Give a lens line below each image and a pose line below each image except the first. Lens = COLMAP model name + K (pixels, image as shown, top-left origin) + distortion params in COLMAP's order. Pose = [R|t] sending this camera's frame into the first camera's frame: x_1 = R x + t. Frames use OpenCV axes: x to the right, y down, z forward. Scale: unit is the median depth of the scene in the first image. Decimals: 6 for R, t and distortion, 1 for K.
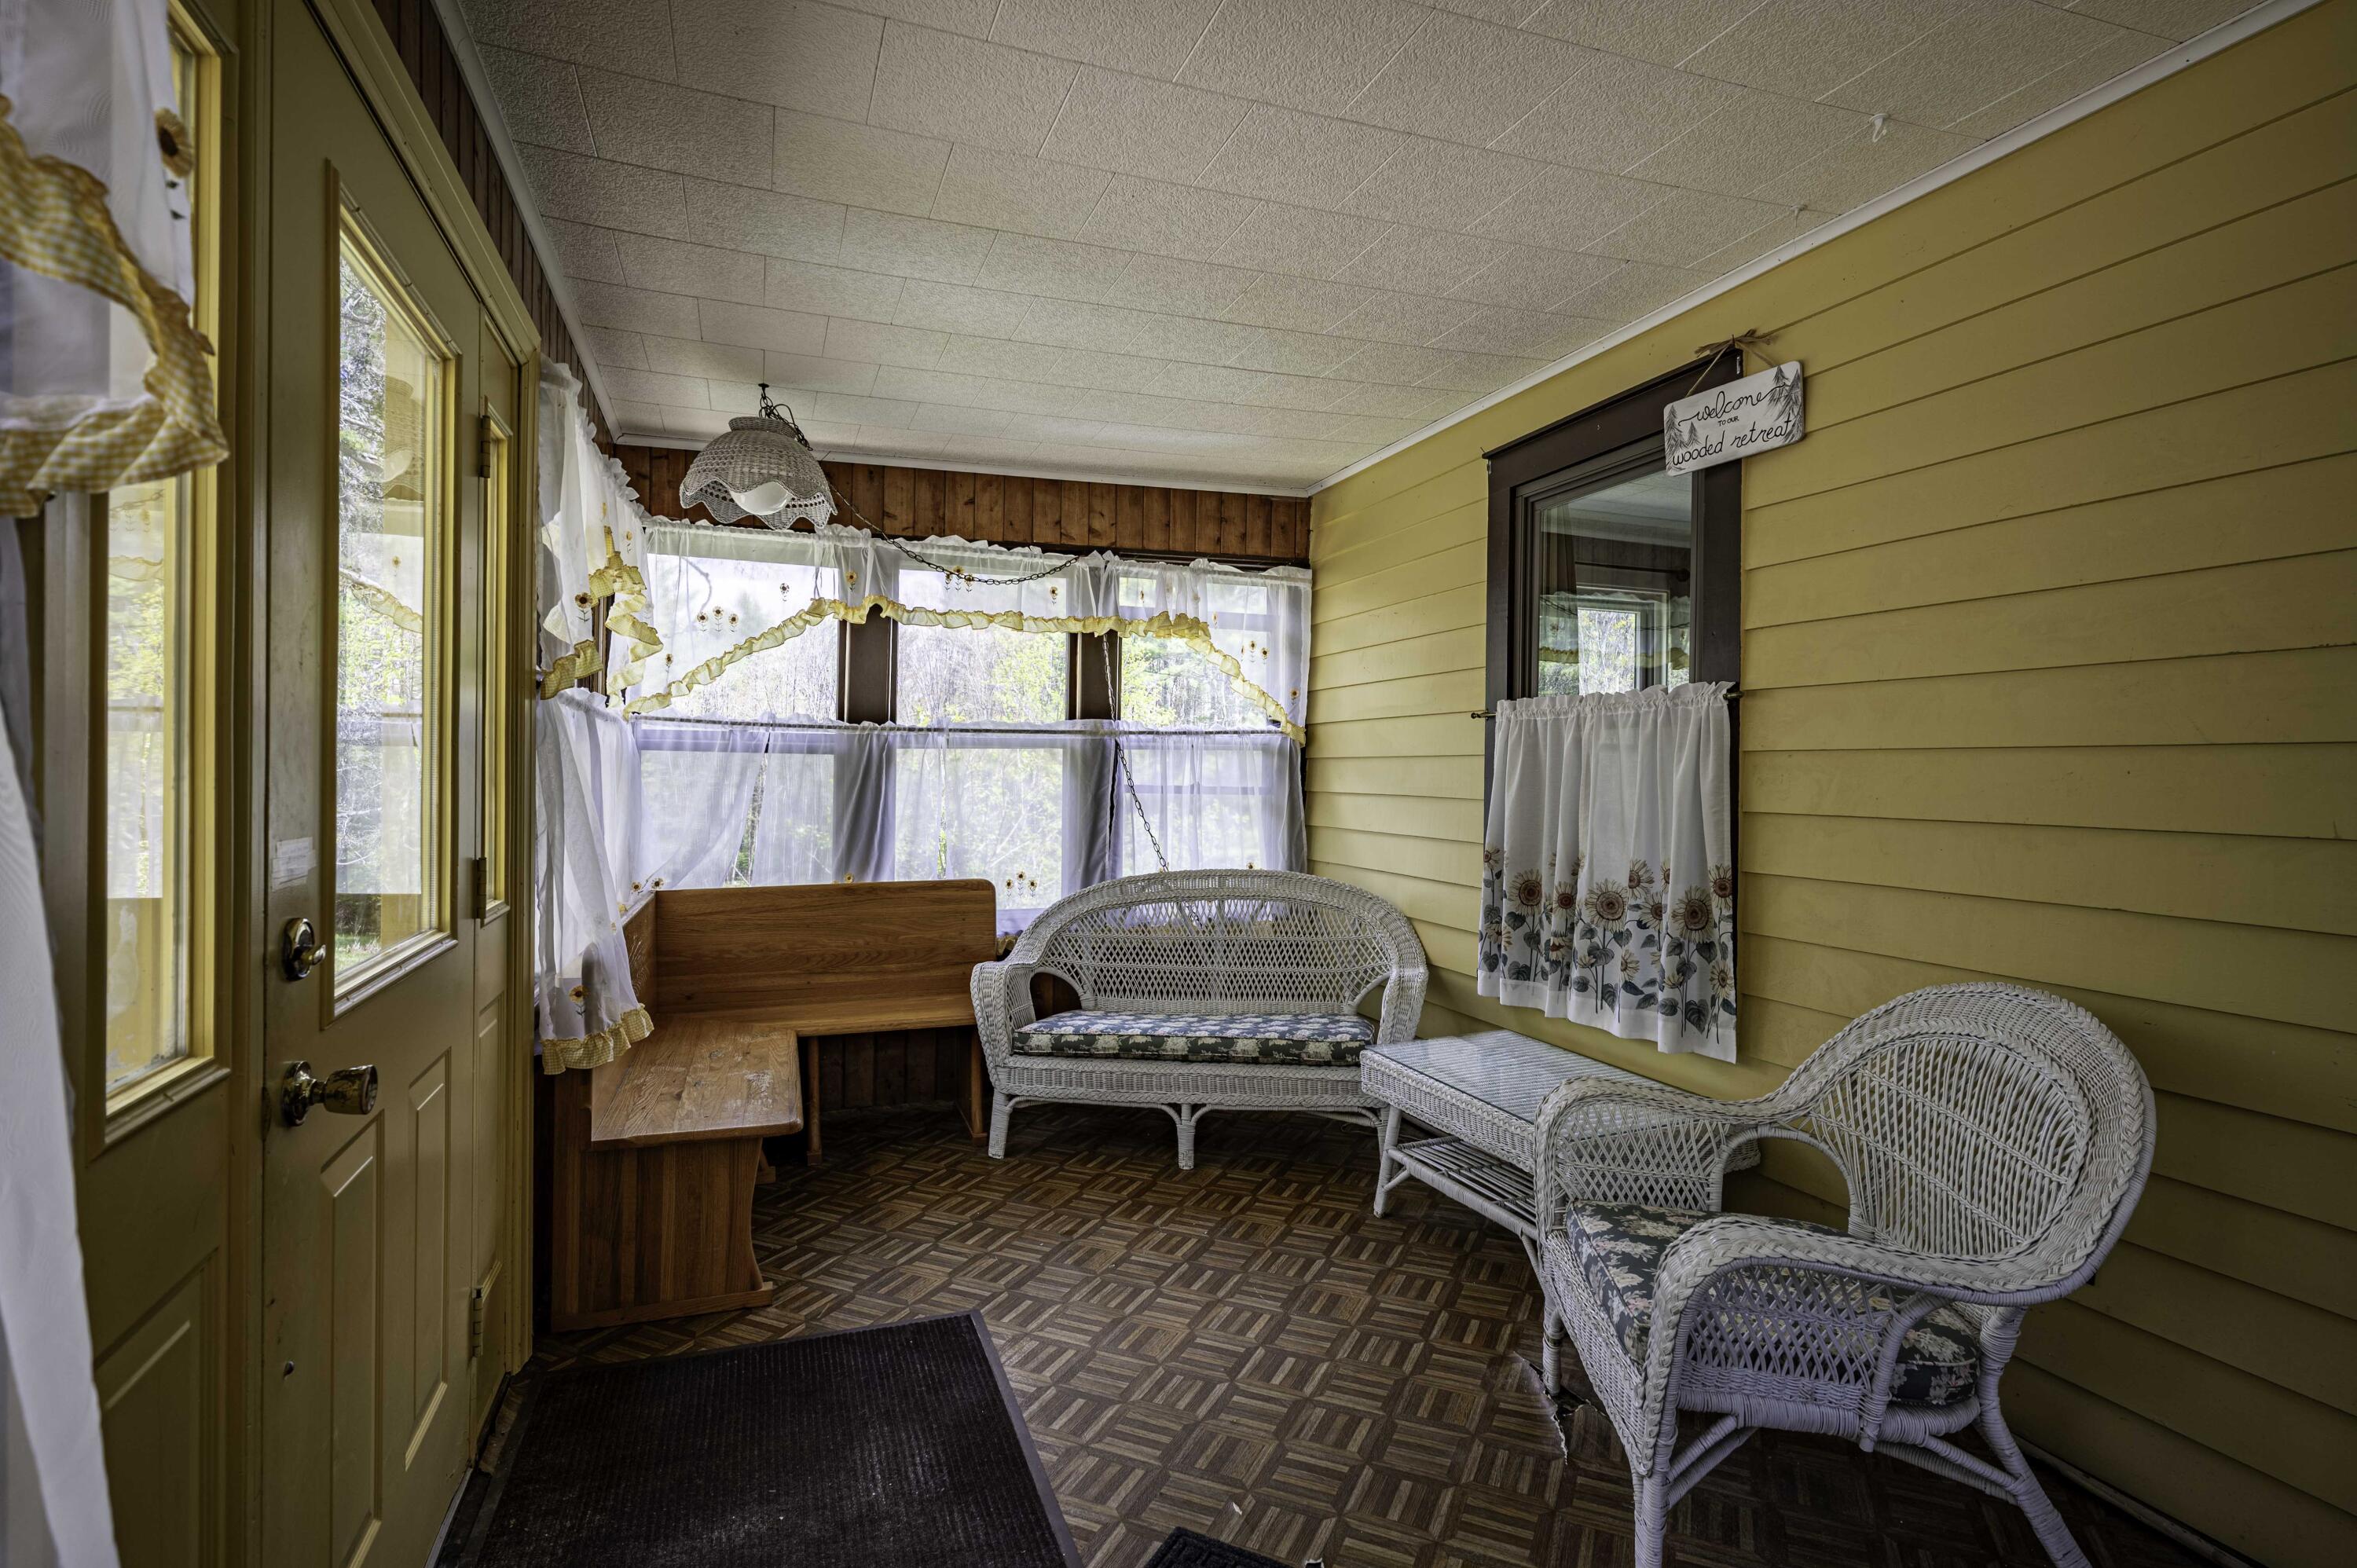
lens RADIAL K [[1108.0, 0, 1178.5], [0, 1108.0, 784.0], [0, 0, 1]] dist [-0.003286, 0.000179]
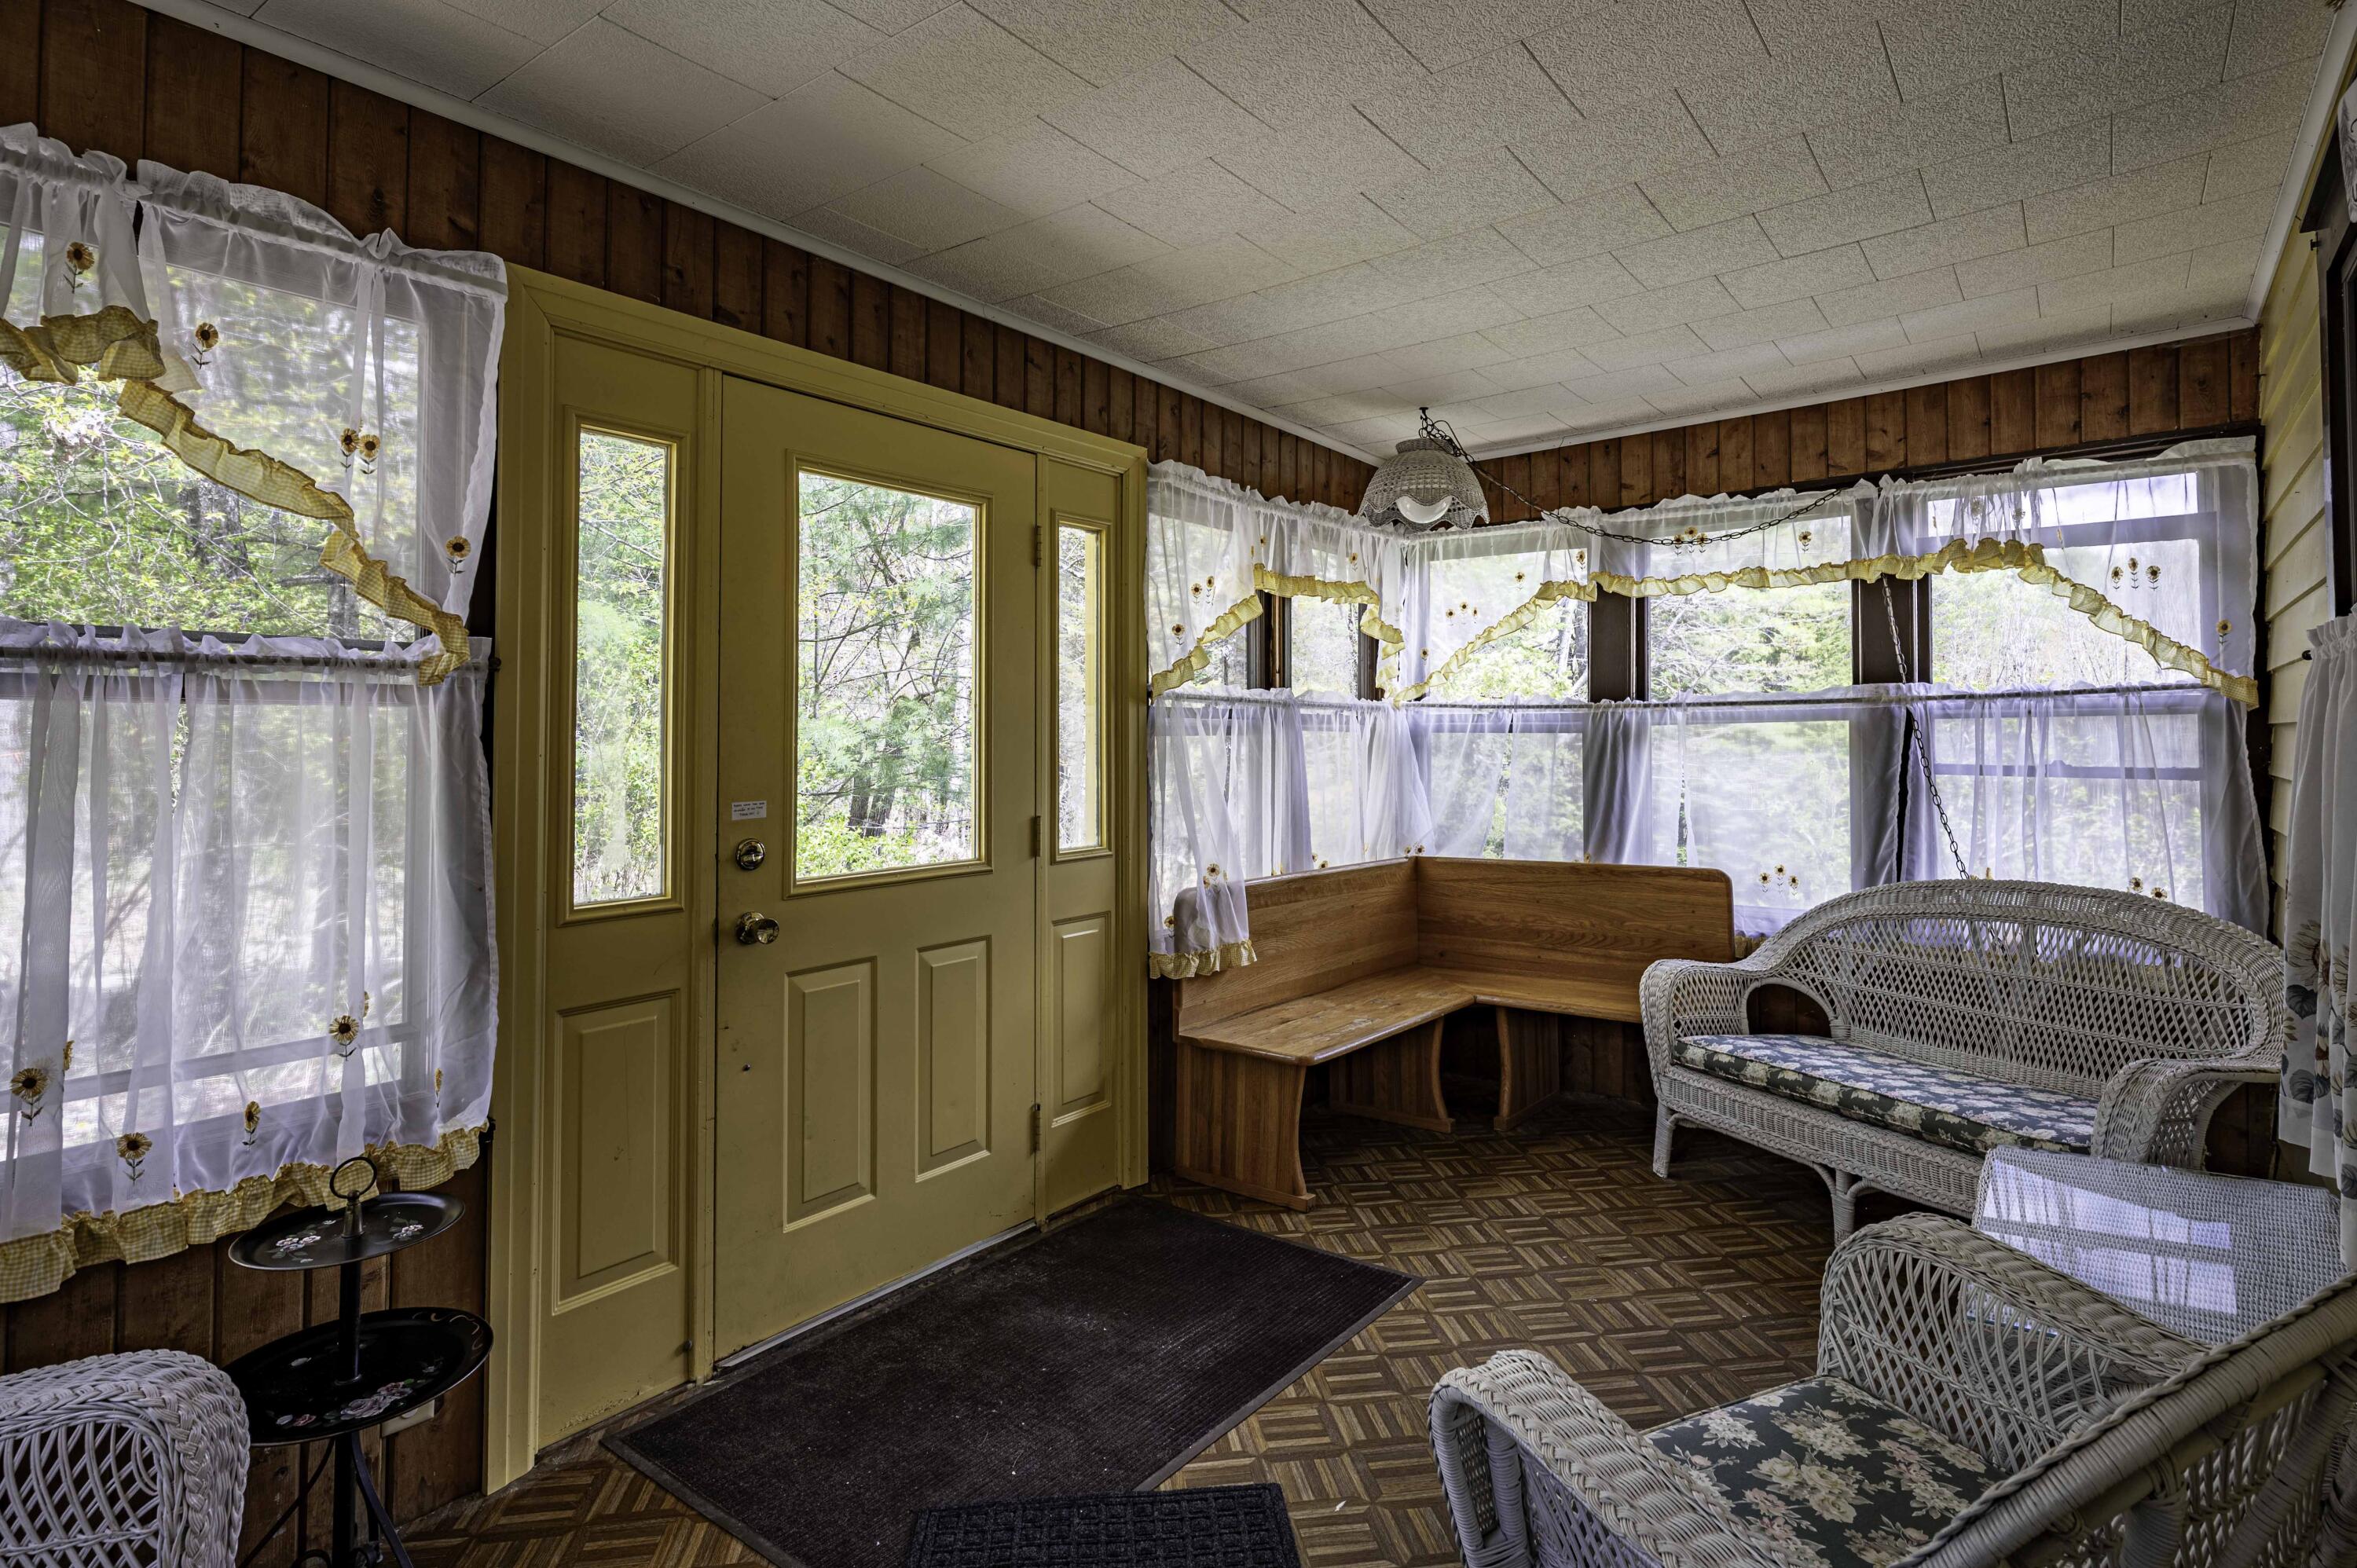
lens RADIAL K [[1143.4, 0, 1189.4], [0, 1143.4, 707.3], [0, 0, 1]] dist [-0.002402, -0.000170]
pose [[0.579709, -0.036076, -0.814024, 0.342065], [0.001966, 0.999078, -0.042877, -0.006649], [0.814821, 0.023256, 0.579246, 0.115178]]
